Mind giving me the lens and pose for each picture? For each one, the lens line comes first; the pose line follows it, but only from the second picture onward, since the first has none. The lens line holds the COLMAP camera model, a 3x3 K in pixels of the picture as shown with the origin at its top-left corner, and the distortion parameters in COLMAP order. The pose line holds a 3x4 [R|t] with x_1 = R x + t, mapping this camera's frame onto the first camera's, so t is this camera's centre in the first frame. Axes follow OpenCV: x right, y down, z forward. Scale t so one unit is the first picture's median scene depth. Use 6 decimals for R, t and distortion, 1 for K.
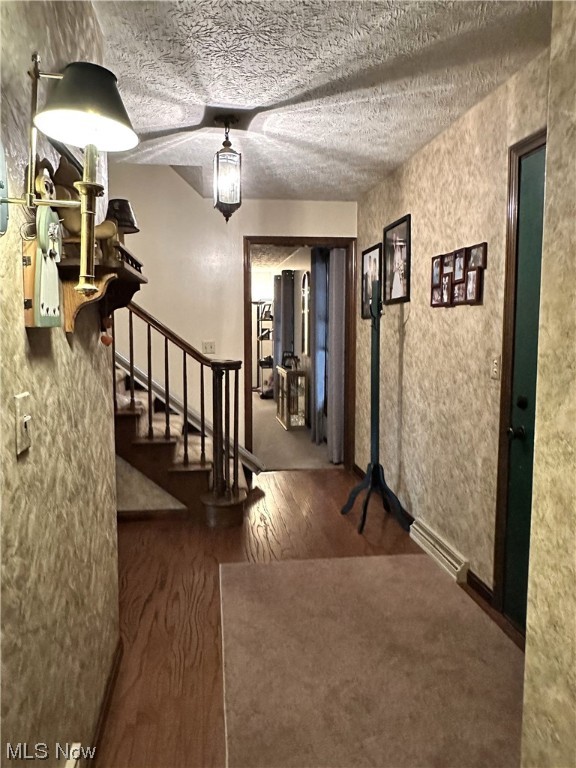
lens RADIAL K [[520.2, 0, 286.6], [0, 520.2, 370.5], [0, 0, 1]] dist [-0.000355, -0.000104]
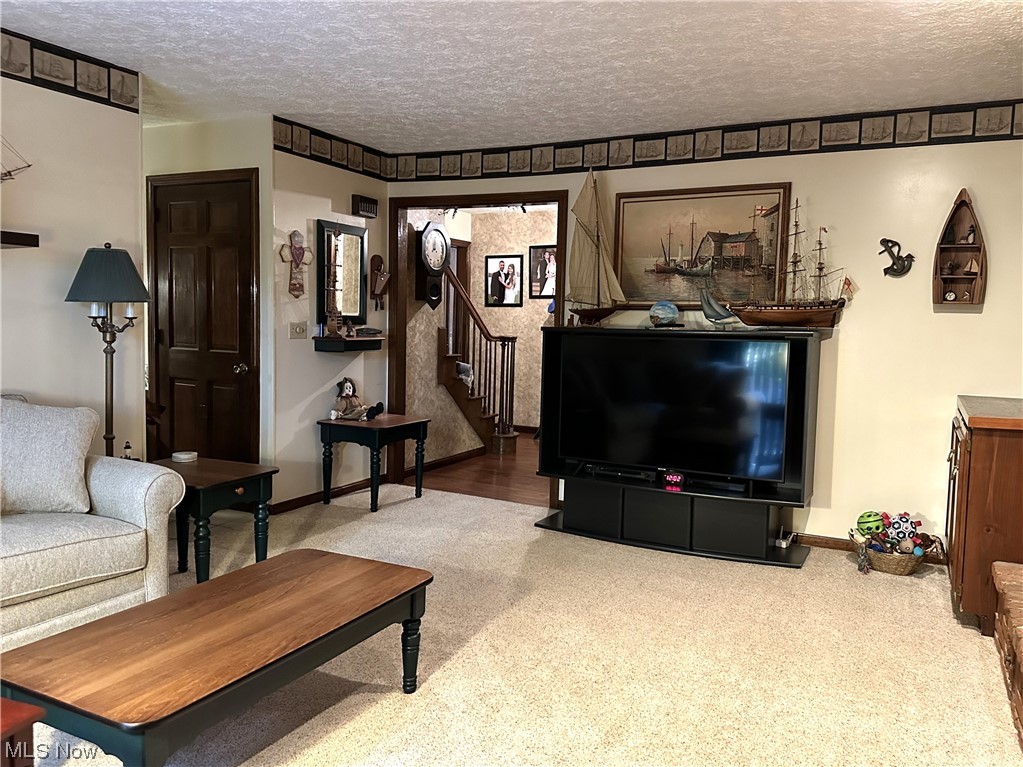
lens RADIAL K [[766.7, 0, 509.0], [0, 766.7, 376.8], [0, 0, 1]] dist [0.157064, -0.251230]
pose [[0.572938, -0.048822, 0.818143, -2.116804], [0.044967, 0.998593, 0.028100, 0.039491], [-0.818364, 0.020690, 0.574327, -0.241873]]
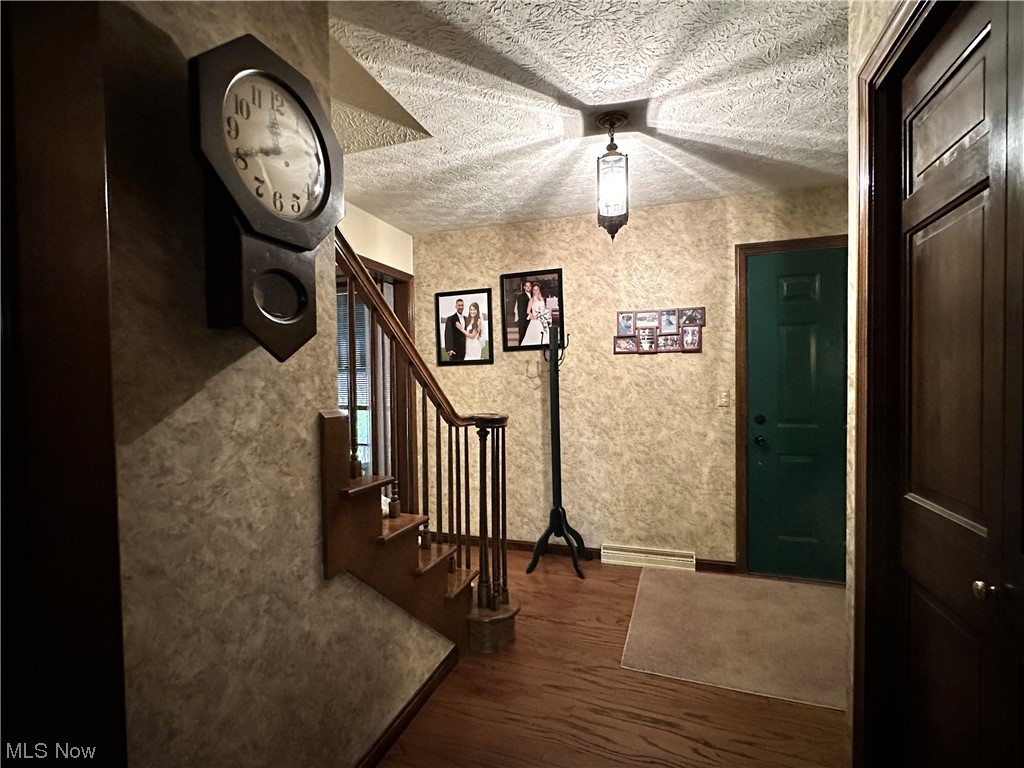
lens RADIAL K [[474.8, 0, 510.7], [0, 474.8, 392.9], [0, 0, 1]] dist [0.000723, 0.000167]
pose [[0.450282, -0.028984, 0.892416, -0.807536], [0.089384, 0.995916, -0.012754, -0.044384], [-0.888401, 0.085511, 0.451034, 0.767217]]
